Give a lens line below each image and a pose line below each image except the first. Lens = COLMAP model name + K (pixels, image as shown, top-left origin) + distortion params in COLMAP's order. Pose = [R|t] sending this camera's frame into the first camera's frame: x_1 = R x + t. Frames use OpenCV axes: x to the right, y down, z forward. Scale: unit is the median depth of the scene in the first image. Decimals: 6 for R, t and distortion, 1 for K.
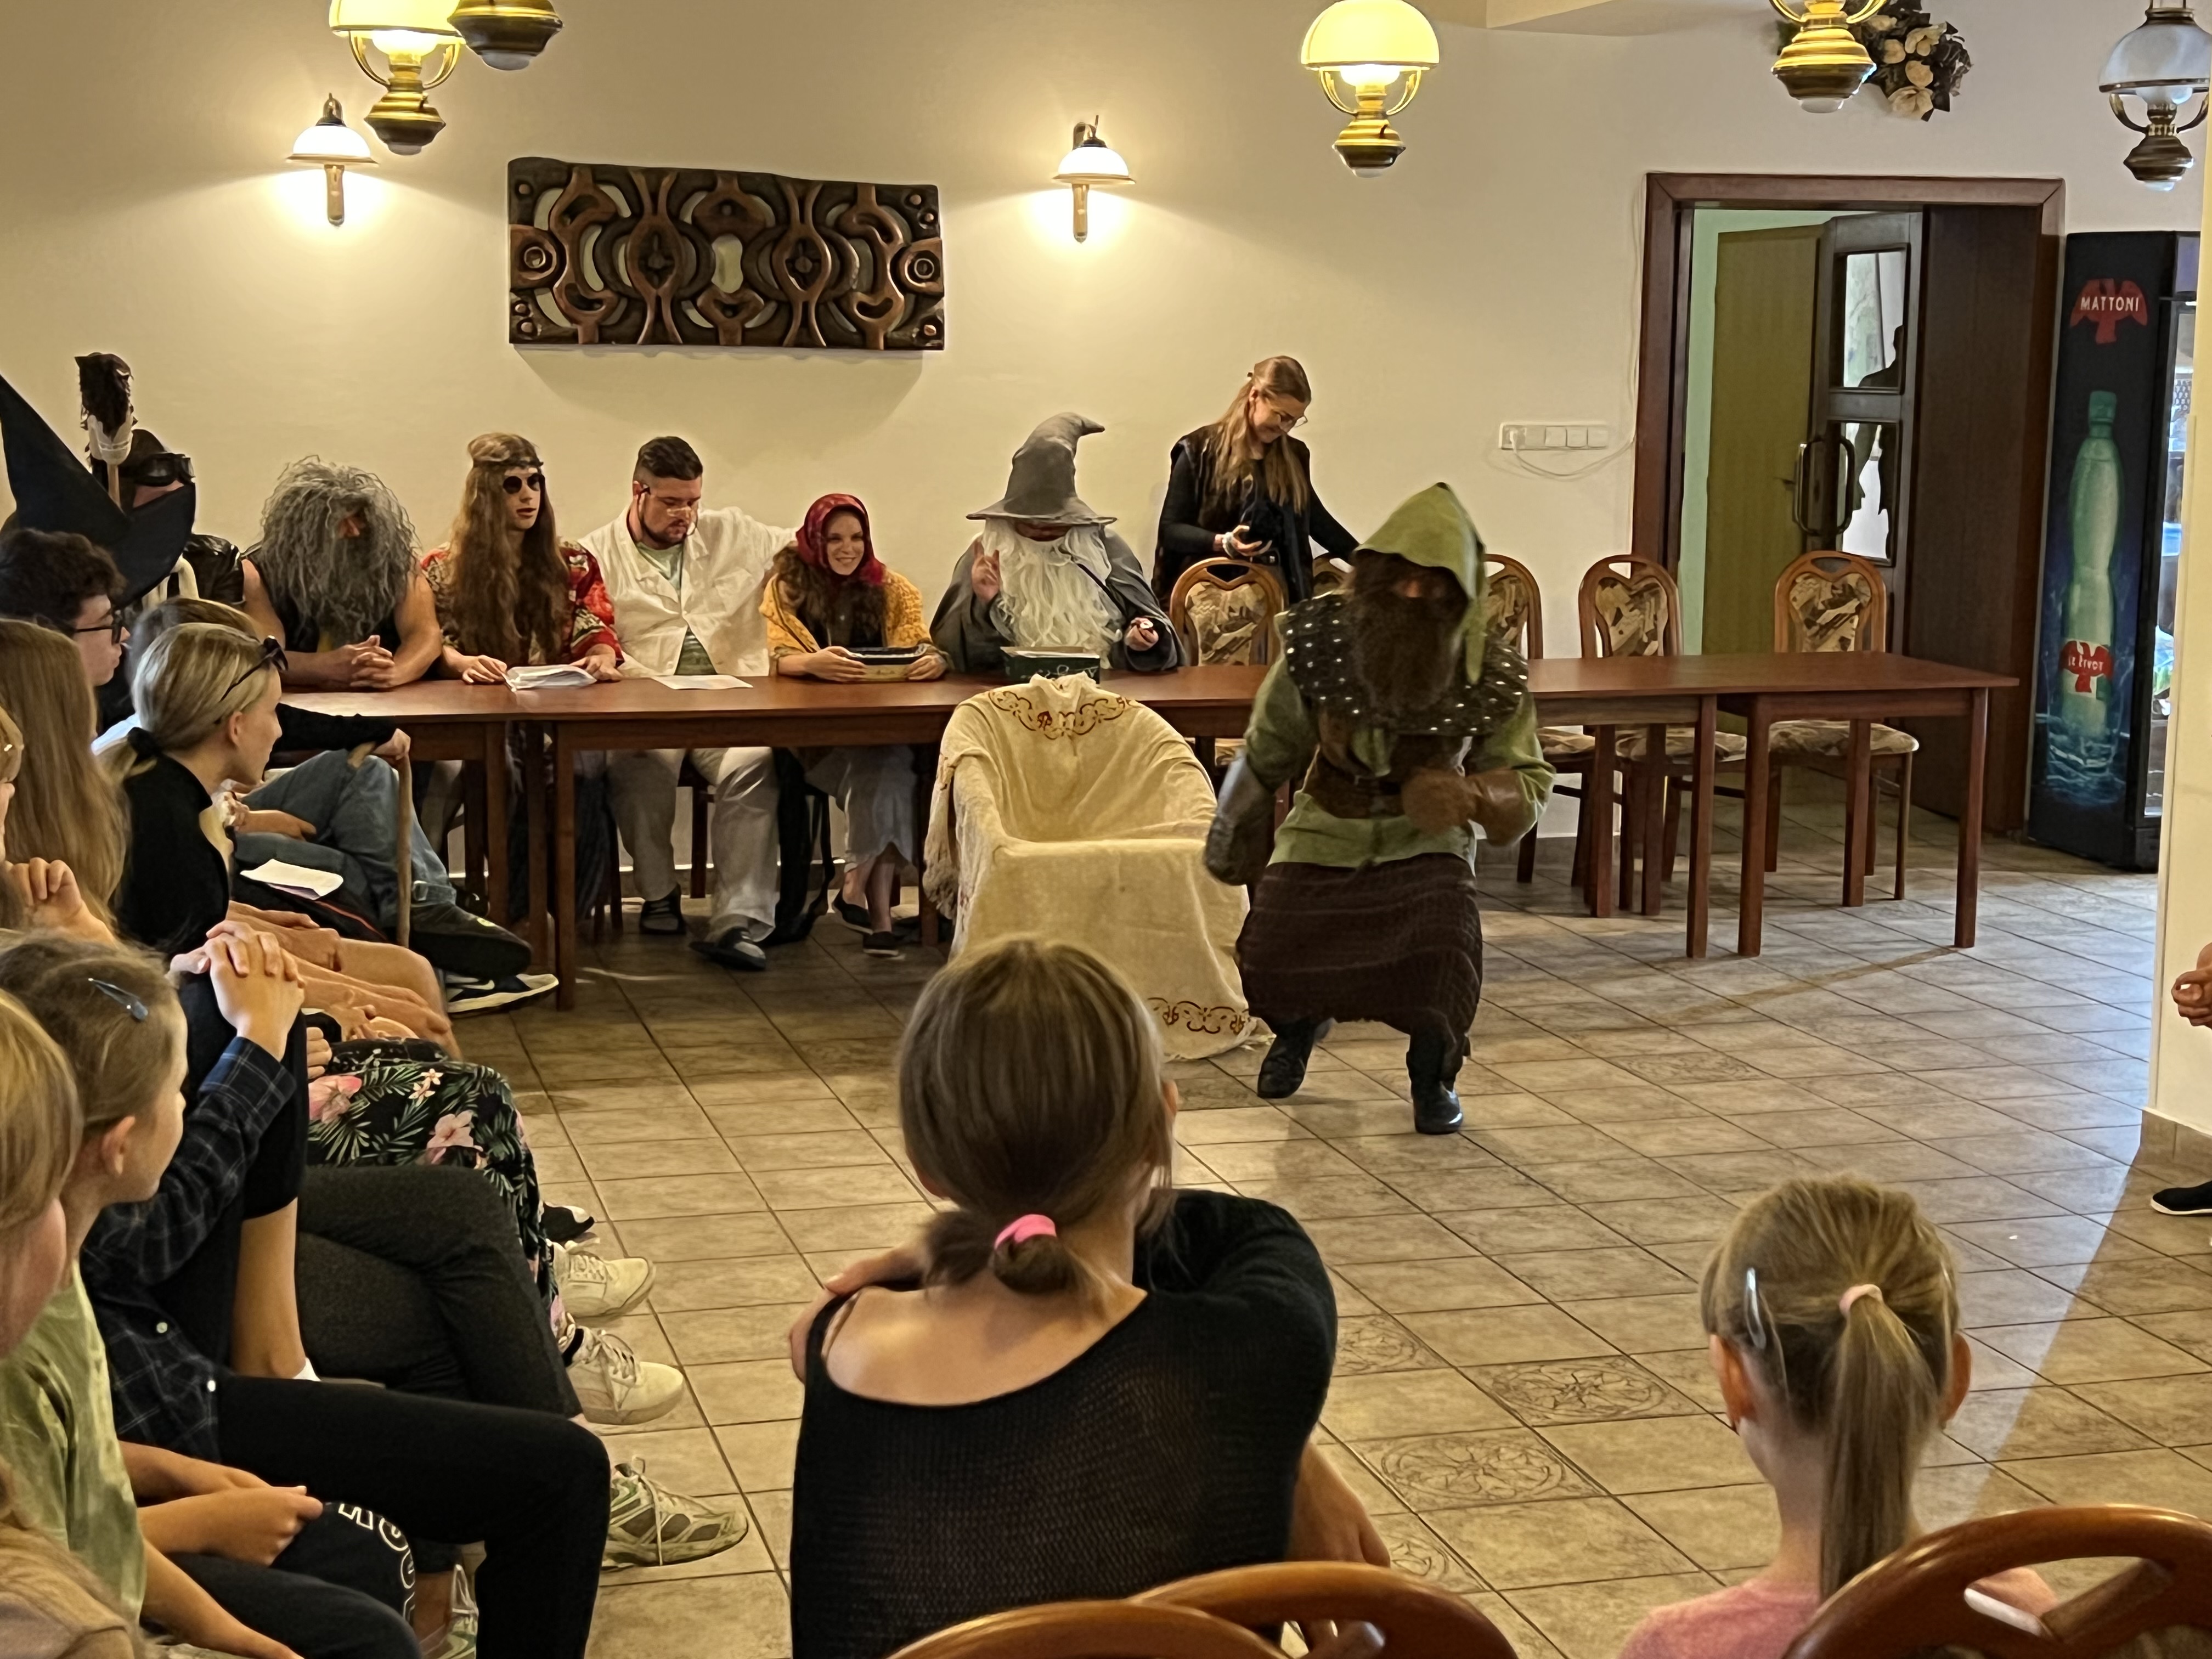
lens RADIAL K [[3254.5, 0, 1134.9], [0, 3254.5, 827.1], [0, 0, 1]] dist [0.101166, 0.000000]
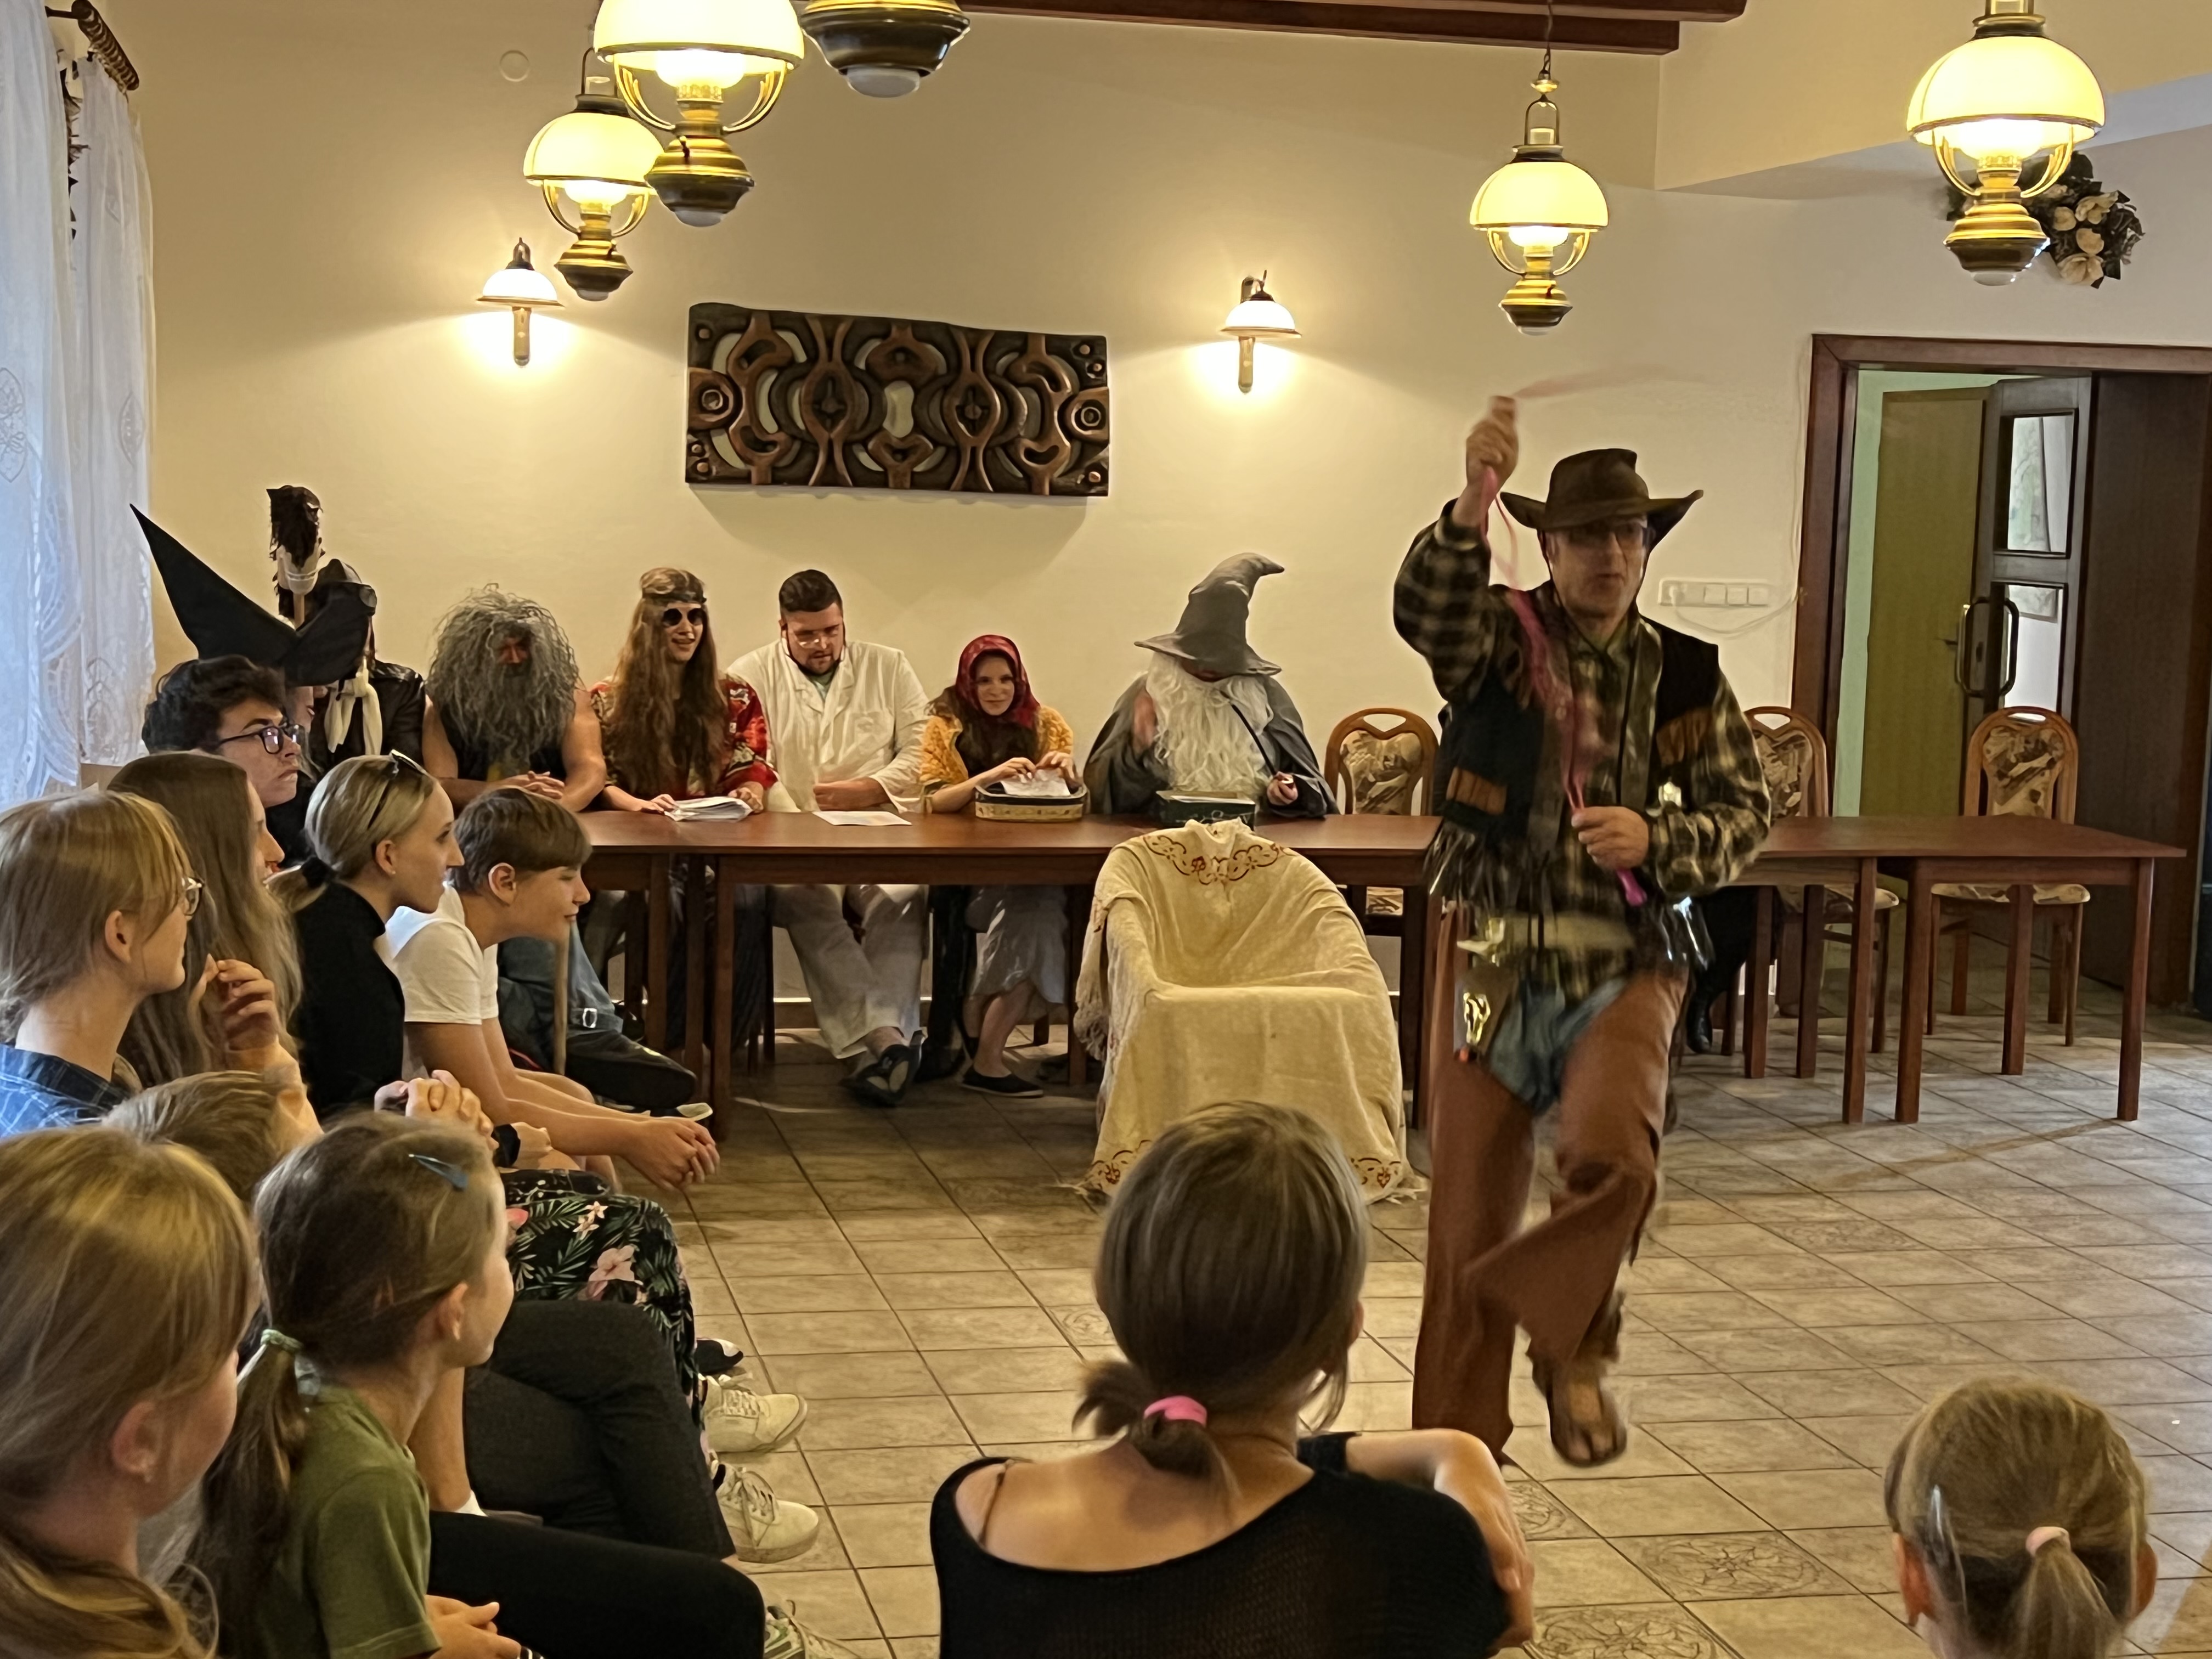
lens RADIAL K [[3254.5, 0, 1113.6], [0, 3254.5, 813.6], [0, 0, 1]] dist [0.101166, 0.000000]
pose [[0.998387, 0.025196, -0.050884, -0.003043], [-0.027483, 0.998620, -0.044761, -0.002925], [0.049686, 0.046087, 0.997701, -0.004630]]
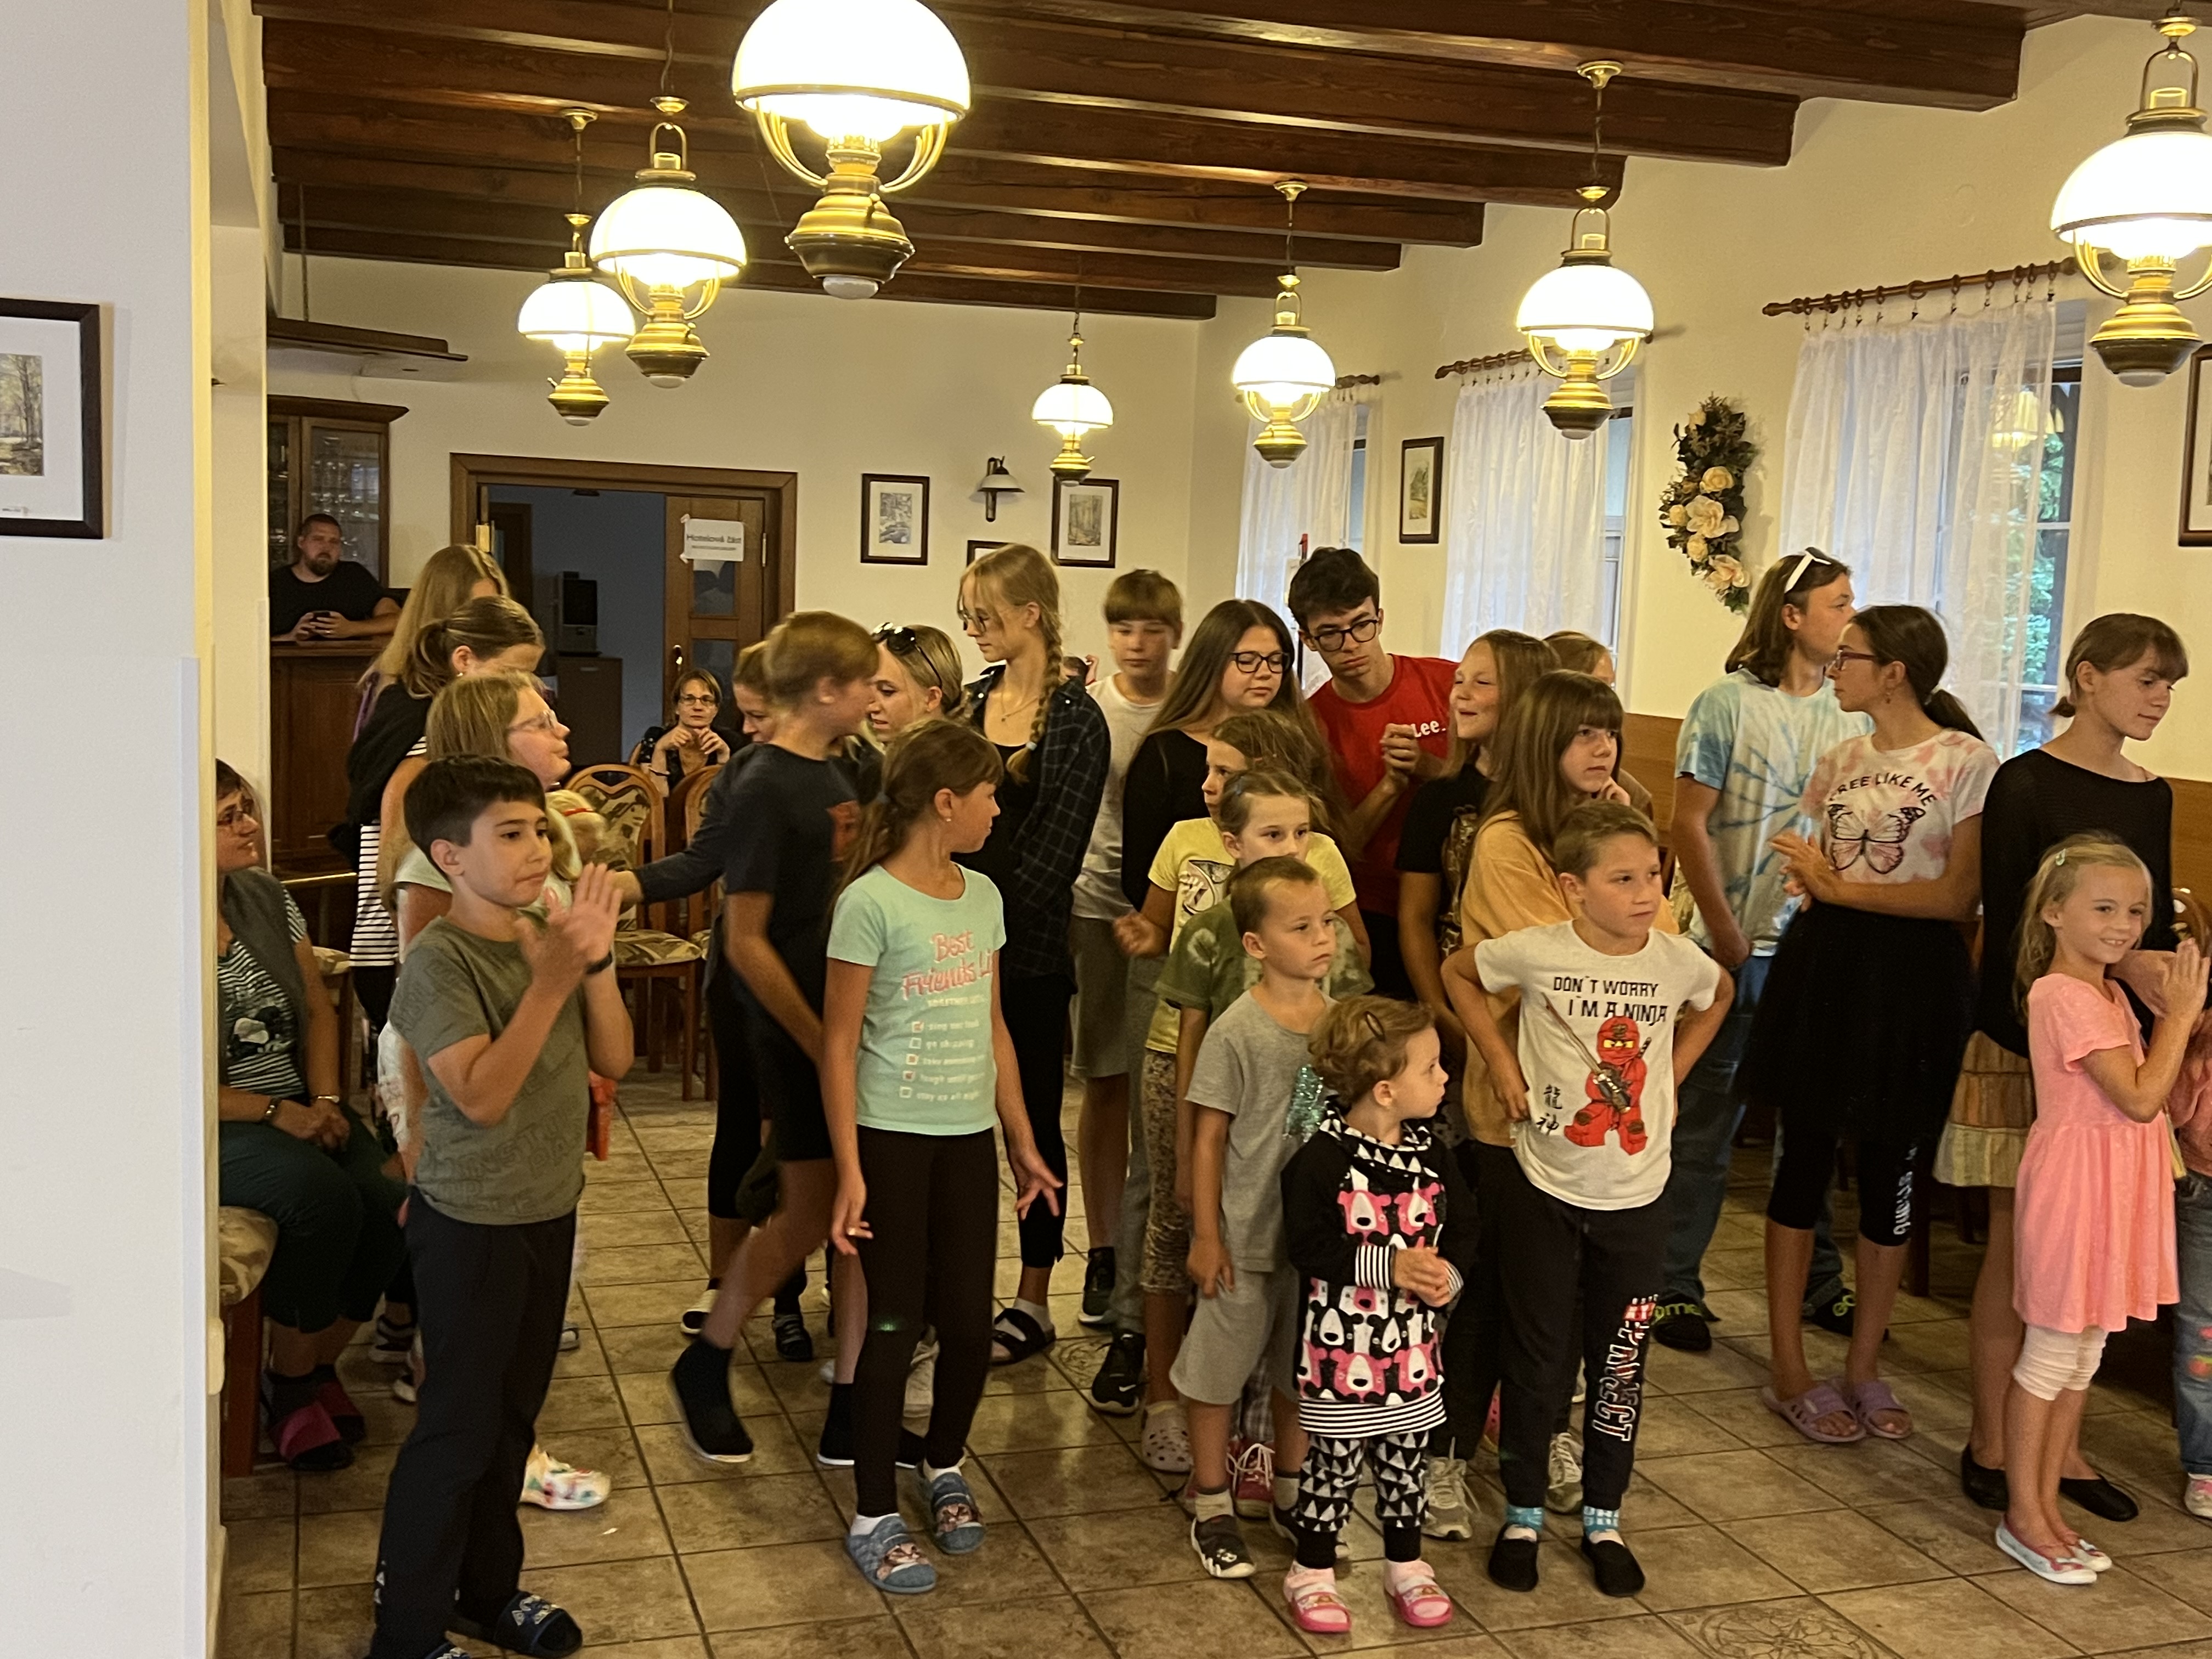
lens RADIAL K [[2309.8, 0, 1096.7], [0, 2309.8, 828.1], [0, 0, 1]] dist [0.027871, 0.000000]
pose [[-0.998243, -0.039121, -0.044497, 0.119549], [-0.048923, 0.967888, 0.246575, -0.167696], [0.033422, 0.248319, -0.968102, 1.133318]]
